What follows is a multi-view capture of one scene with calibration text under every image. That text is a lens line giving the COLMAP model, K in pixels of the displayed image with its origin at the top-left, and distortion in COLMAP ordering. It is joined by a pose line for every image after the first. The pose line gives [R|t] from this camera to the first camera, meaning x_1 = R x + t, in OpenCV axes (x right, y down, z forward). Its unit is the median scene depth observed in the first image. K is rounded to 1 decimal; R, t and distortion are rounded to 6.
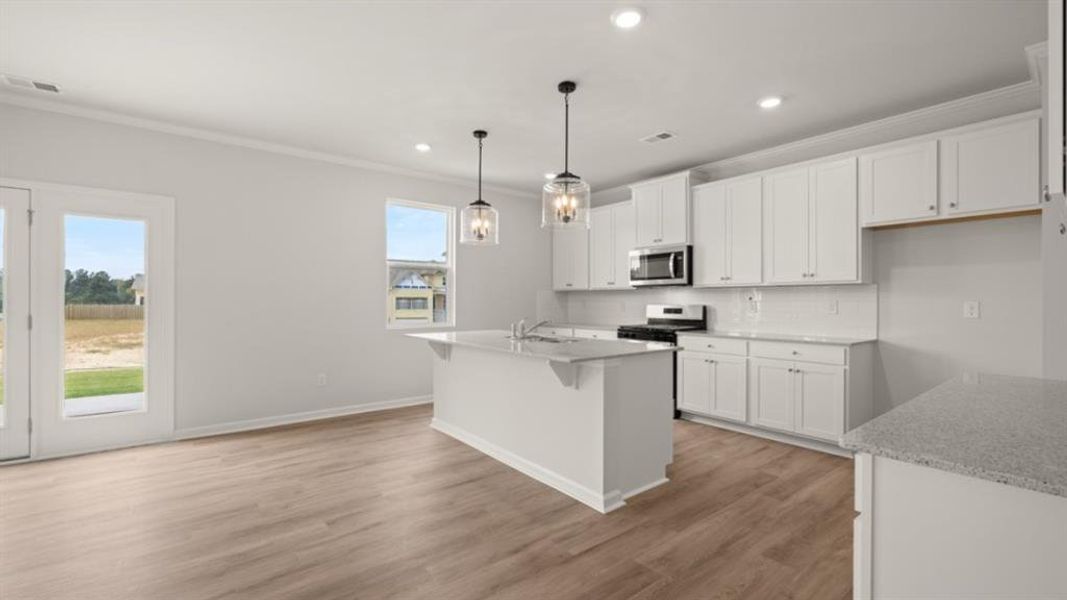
lens RADIAL K [[453.1, 0, 528.8], [0, 453.1, 298.3], [0, 0, 1]] dist [-0.002196, 0.000239]
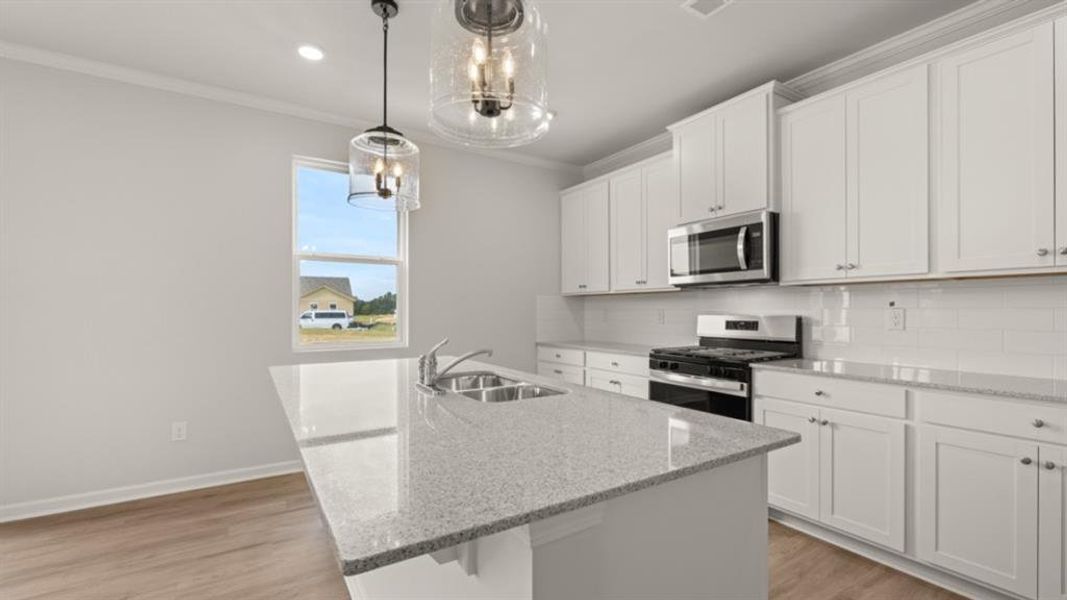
lens RADIAL K [[453.1, 0, 529.4], [0, 453.1, 308.2], [0, 0, 1]] dist [-0.002196, 0.000239]
pose [[0.994641, -0.001831, -0.103369, 0.106099], [0.001770, 0.999998, -0.000681, 0.005097], [0.103370, 0.000495, 0.994643, 0.399755]]
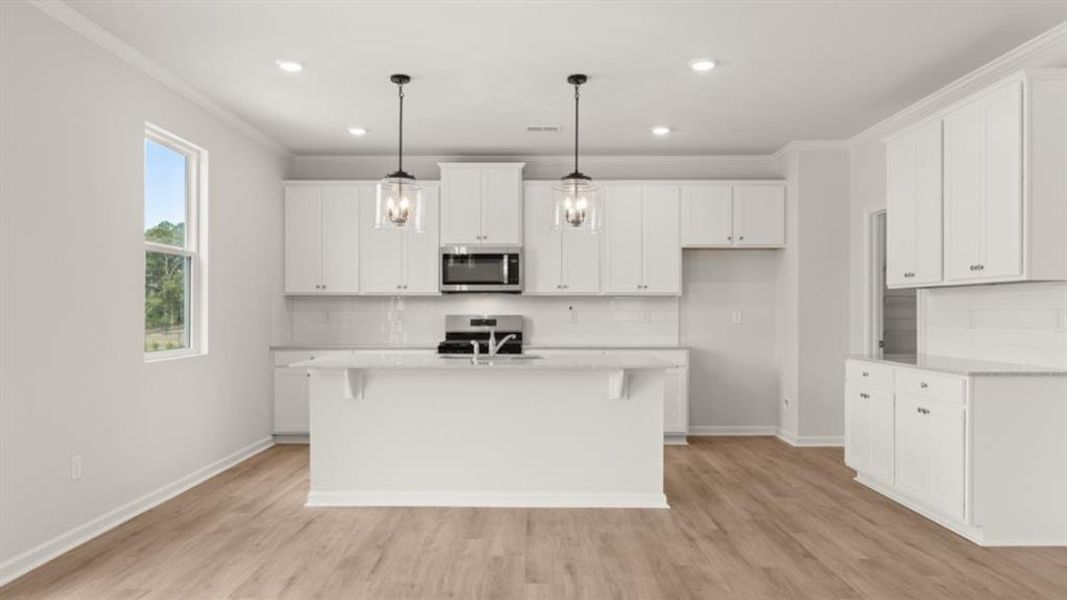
lens RADIAL K [[750.5, 0, 534.7], [0, 750.5, 301.6], [0, 0, 1]] dist [-0.016201, 0.010835]
pose [[0.617006, 0.008903, 0.786908, -0.784168], [-0.004726, 0.999960, -0.007608, -0.000774], [-0.786944, 0.000975, 0.617023, 0.082388]]
